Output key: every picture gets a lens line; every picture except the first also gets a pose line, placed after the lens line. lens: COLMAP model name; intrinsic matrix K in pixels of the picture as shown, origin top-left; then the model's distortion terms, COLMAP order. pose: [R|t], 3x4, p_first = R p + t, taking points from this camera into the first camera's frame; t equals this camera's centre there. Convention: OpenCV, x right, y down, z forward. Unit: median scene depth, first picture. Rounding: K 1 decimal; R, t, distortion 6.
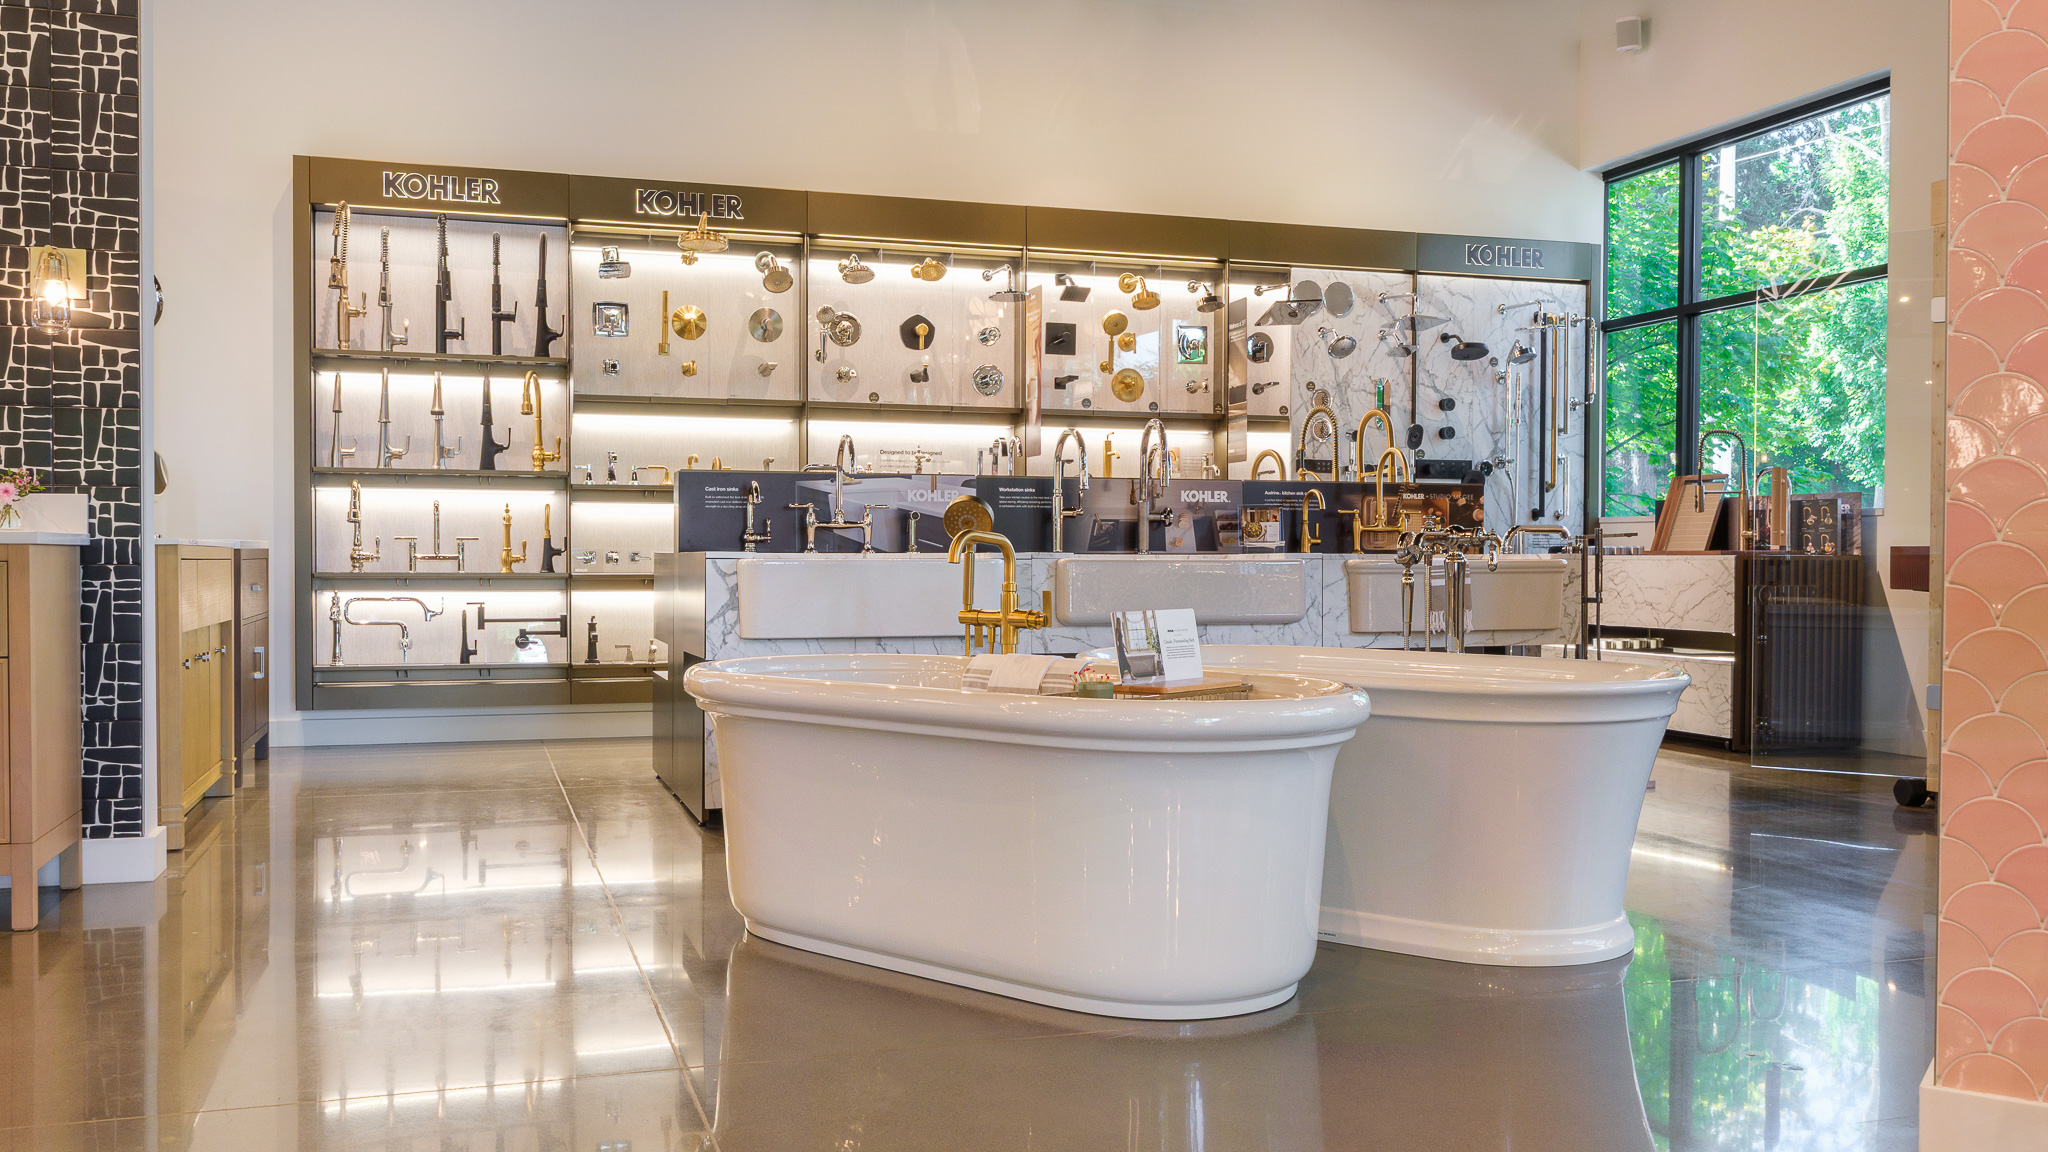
lens RADIAL K [[1717.4, 0, 1024.8], [0, 1717.4, 574.5], [0, 0, 1]] dist [0.010229, 0.006360]
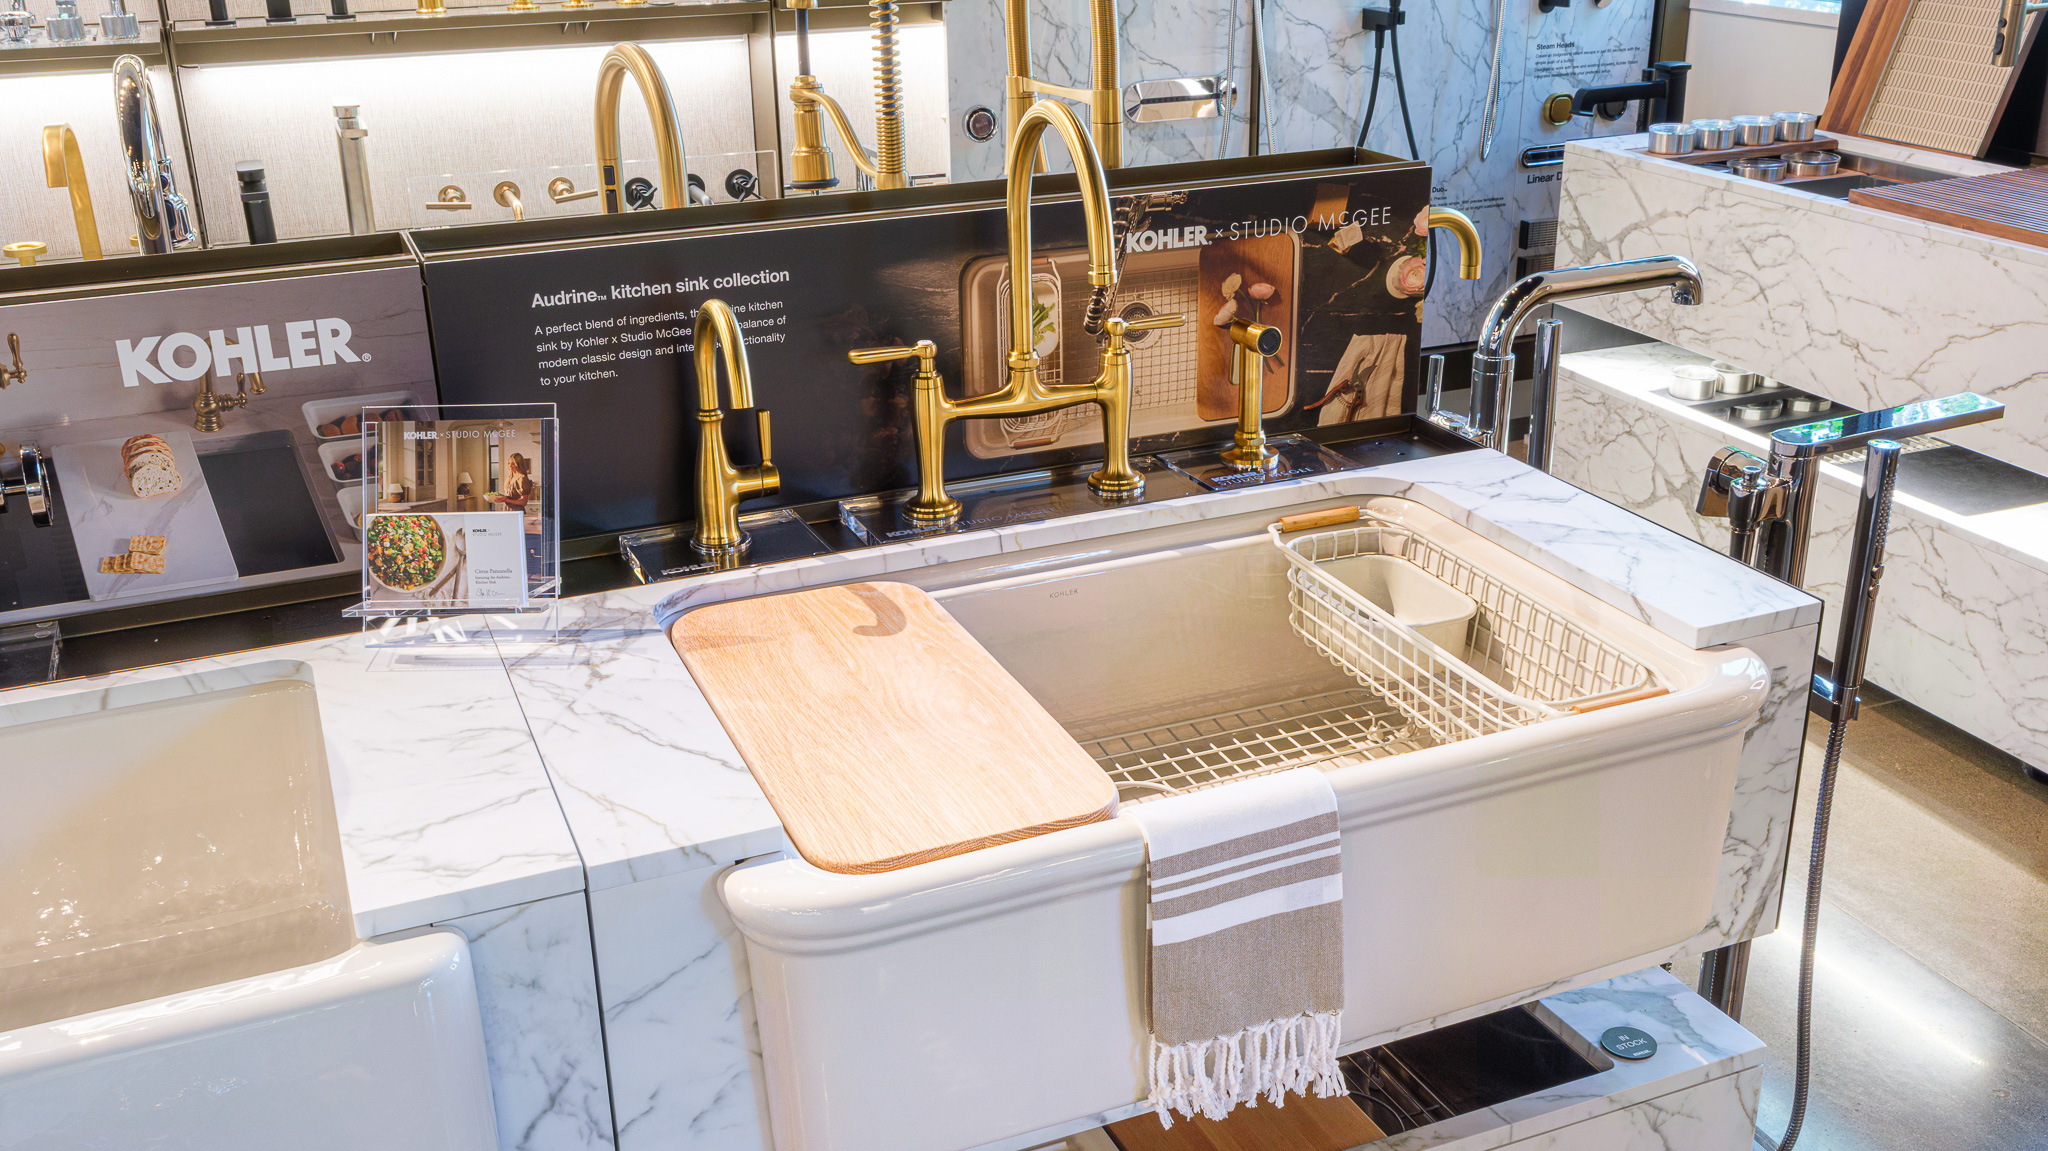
lens RADIAL K [[1938.9, 0, 1026.7], [0, 1938.9, 582.3], [0, 0, 1]] dist [0.009915, 0.000000]
pose [[0.997057, -0.043046, 0.063445, 0.139232], [0.016867, 0.930390, 0.366182, -0.079998], [-0.074791, -0.364034, 0.928378, 0.535378]]
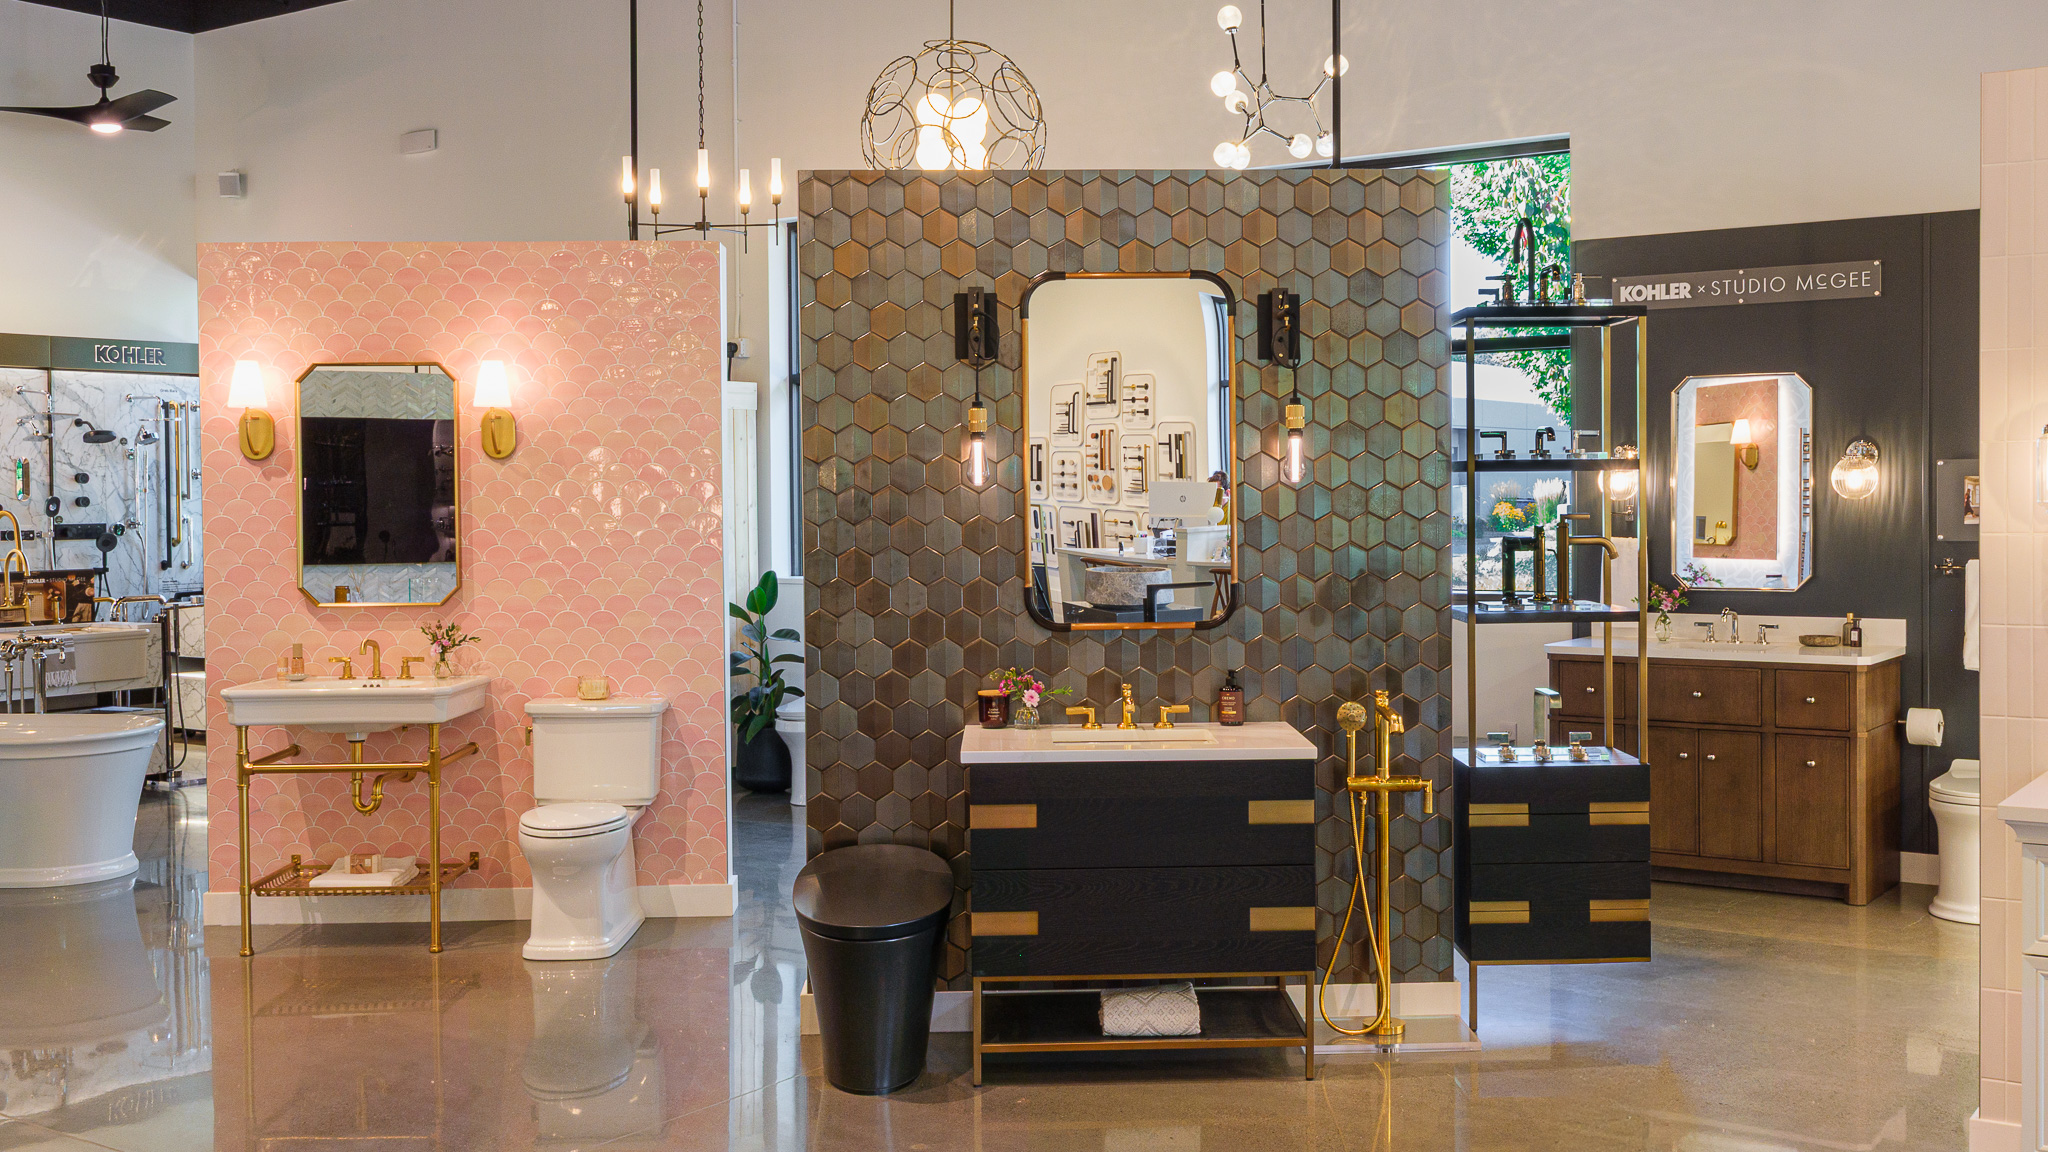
lens RADIAL K [[2166.1, 0, 1070.7], [0, 2166.1, 546.2], [0, 0, 1]] dist [0.019146, 0.000000]
pose [[0.811564, -0.023295, 0.583799, -0.083946], [0.015059, 0.999707, 0.018957, -0.070368], [-0.584069, -0.006593, 0.811677, -0.650634]]
